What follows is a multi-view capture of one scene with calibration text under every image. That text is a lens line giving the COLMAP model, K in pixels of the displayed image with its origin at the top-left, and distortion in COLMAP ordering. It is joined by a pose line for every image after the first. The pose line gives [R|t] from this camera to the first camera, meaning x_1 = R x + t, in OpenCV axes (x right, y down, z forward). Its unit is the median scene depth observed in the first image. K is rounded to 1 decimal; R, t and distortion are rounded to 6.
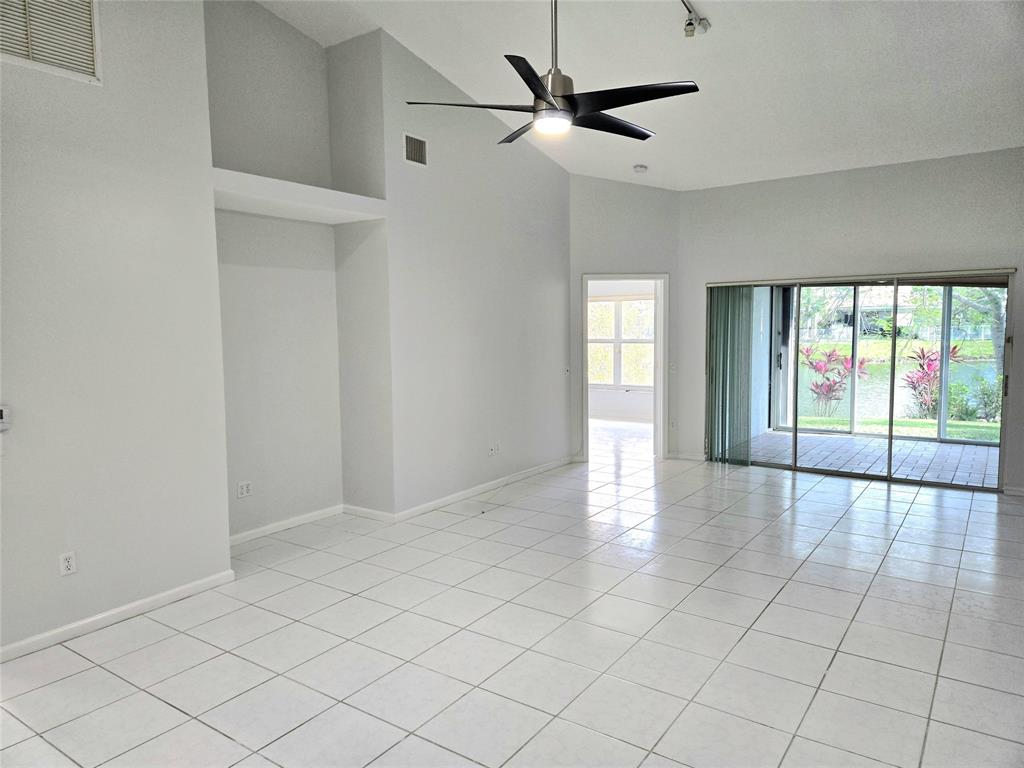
lens RADIAL K [[686.7, 0, 510.9], [0, 686.7, 388.8], [0, 0, 1]] dist [0.088406, -0.078025]
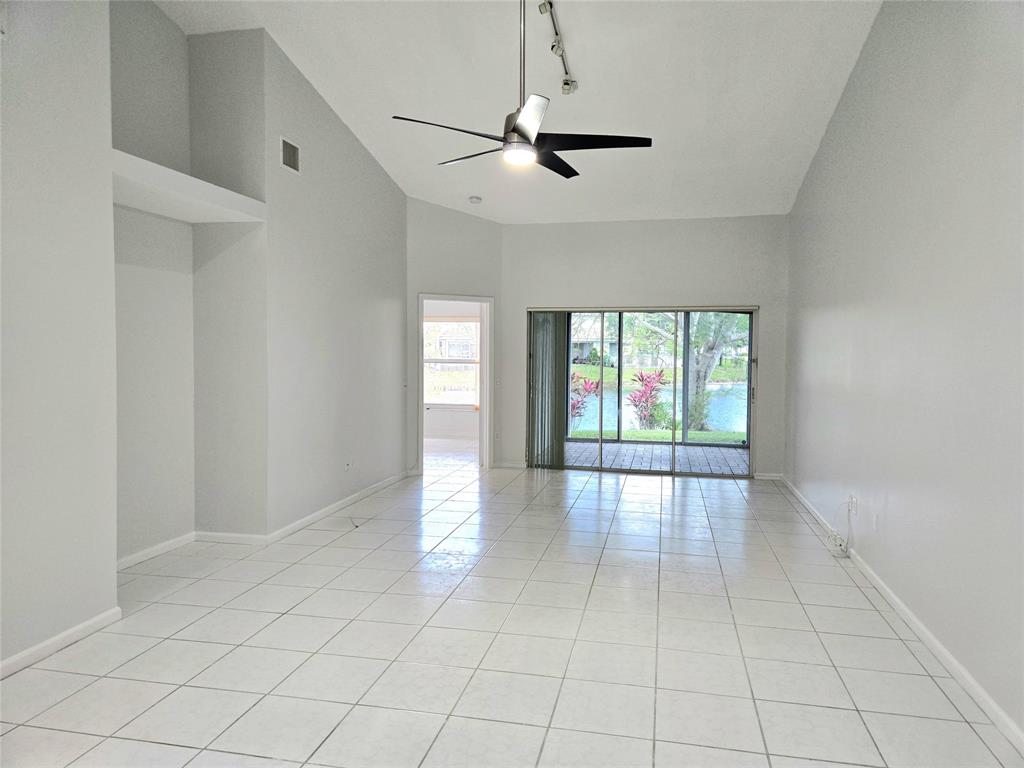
lens RADIAL K [[686.1, 0, 519.7], [0, 686.1, 387.5], [0, 0, 1]] dist [0.081514, -0.074817]
pose [[0.917131, -0.001829, 0.398582, -0.182126], [0.017582, 0.999202, -0.035870, 0.016587], [-0.398199, 0.039905, 0.916431, -0.006237]]
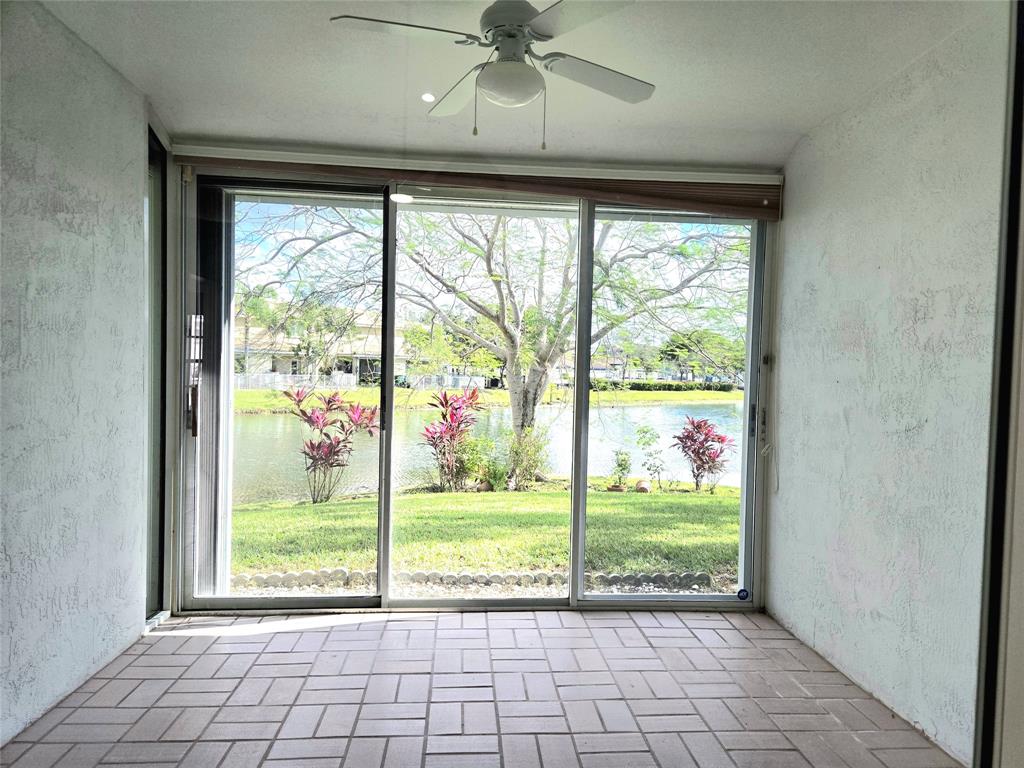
lens RADIAL K [[686.1, 0, 519.7], [0, 686.1, 387.5], [0, 0, 1]] dist [0.081514, -0.074817]
pose [[0.768235, 0.019520, 0.639871, 0.413527], [0.024744, 0.997883, -0.060150, -0.039316], [-0.639690, 0.062042, 0.766125, 0.894427]]
